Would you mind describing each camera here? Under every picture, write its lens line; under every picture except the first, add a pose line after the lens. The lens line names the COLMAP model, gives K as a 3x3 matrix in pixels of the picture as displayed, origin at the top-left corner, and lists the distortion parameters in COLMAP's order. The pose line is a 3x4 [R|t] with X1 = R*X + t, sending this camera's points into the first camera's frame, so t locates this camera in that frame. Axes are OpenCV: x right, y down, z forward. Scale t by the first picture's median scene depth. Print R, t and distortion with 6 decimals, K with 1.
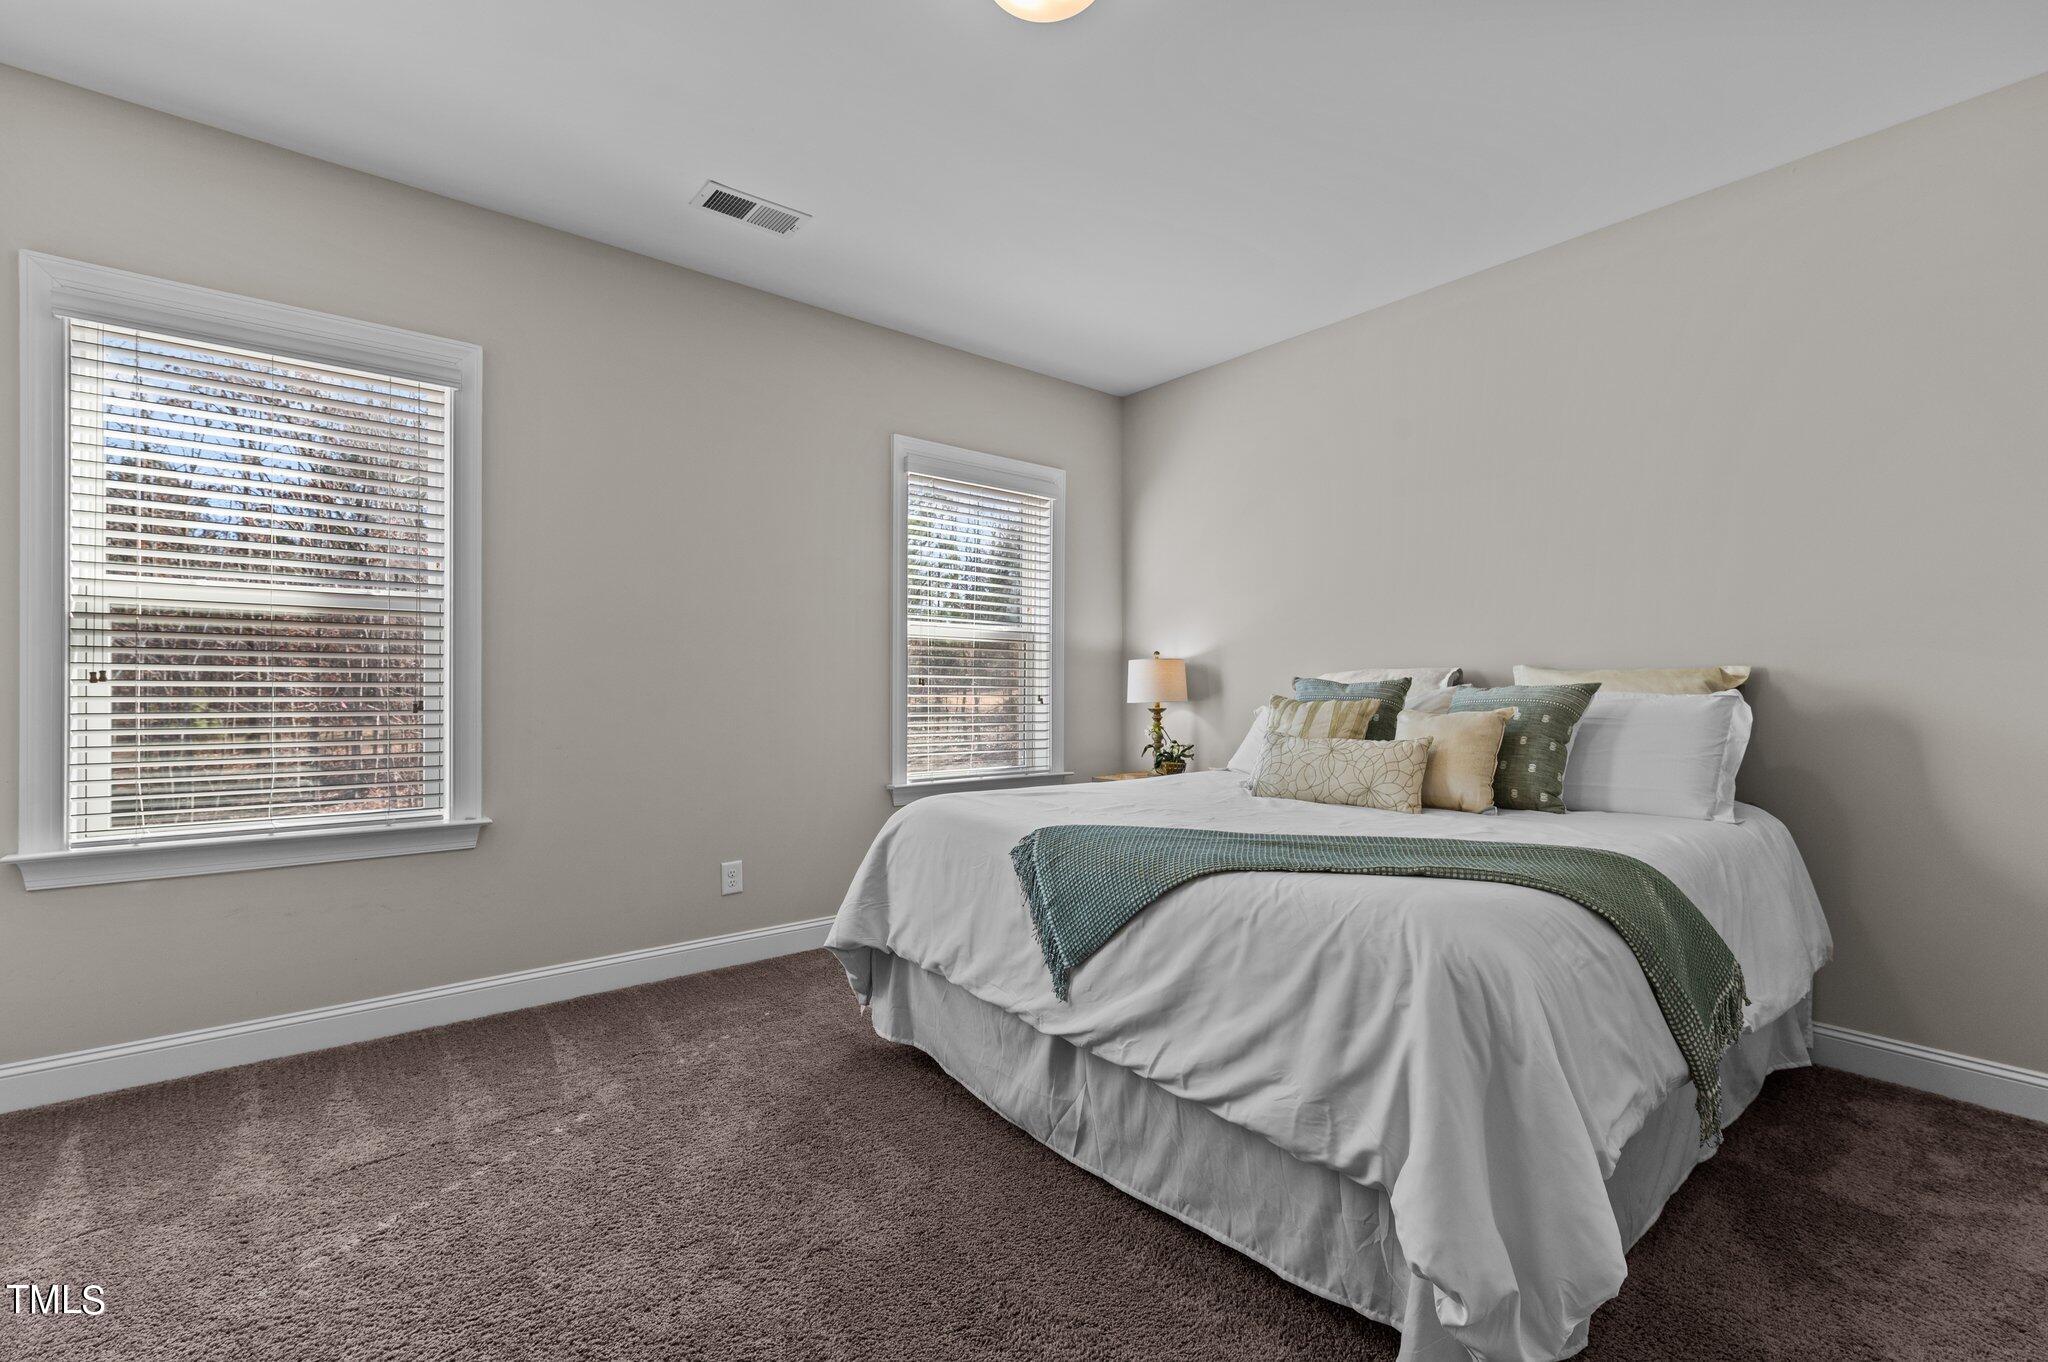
lens RADIAL K [[880.6, 0, 1015.8], [0, 880.6, 684.8], [0, 0, 1]] dist [0.001918, -0.000319]
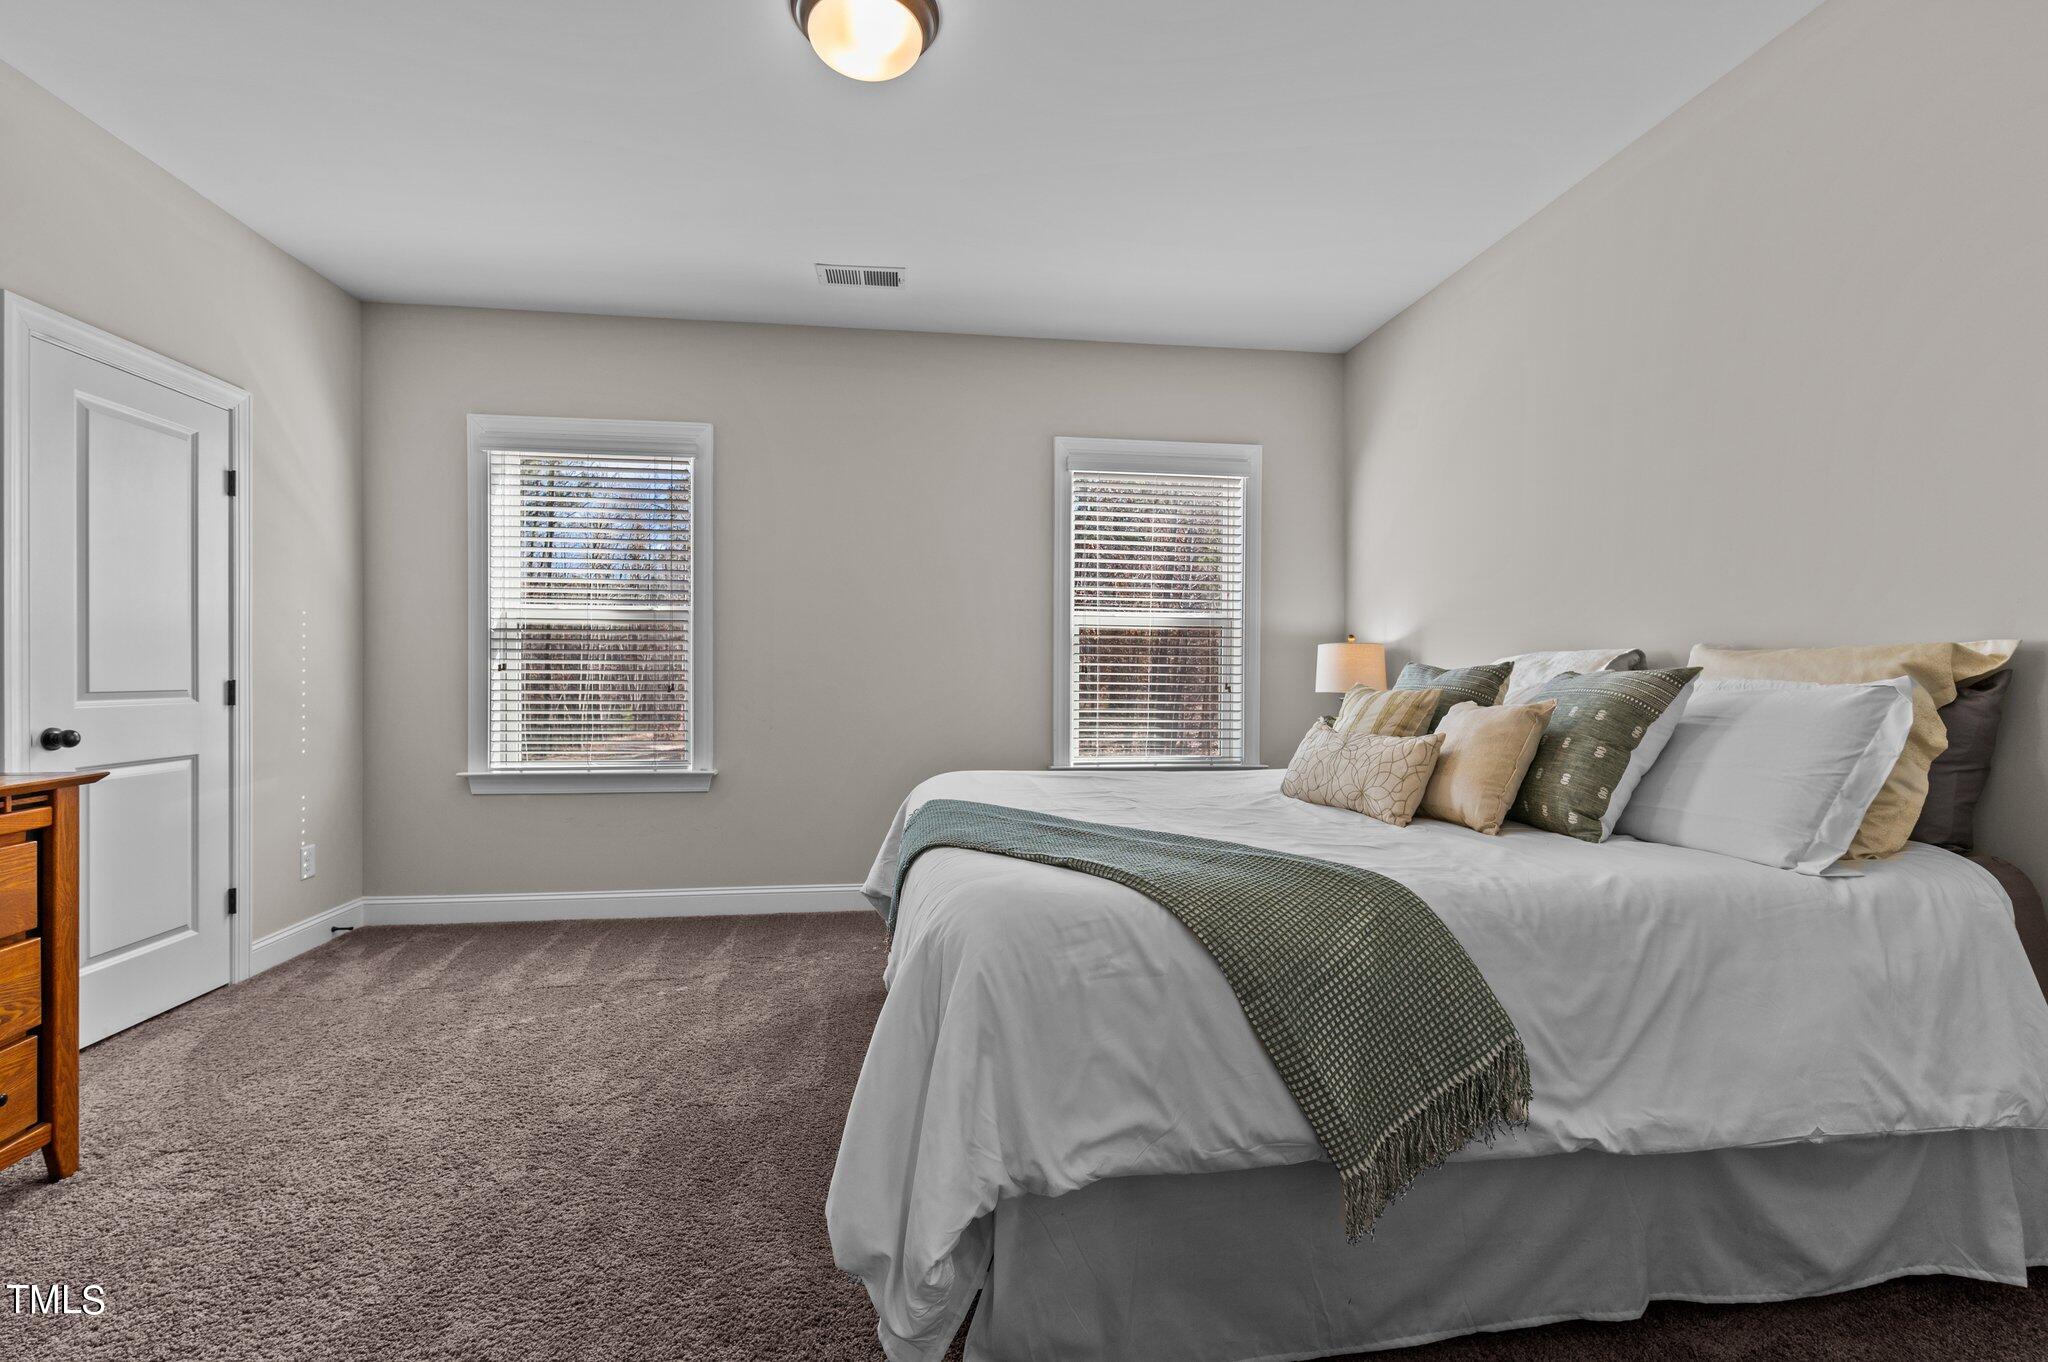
lens RADIAL K [[880.6, 0, 1003.5], [0, 880.6, 679.2], [0, 0, 1]] dist [0.001918, -0.000319]
pose [[0.849467, 0.002621, -0.527635, 0.563759], [-0.000160, 0.999989, 0.004709, 0.004218], [0.527642, -0.003915, 0.849458, 0.091686]]
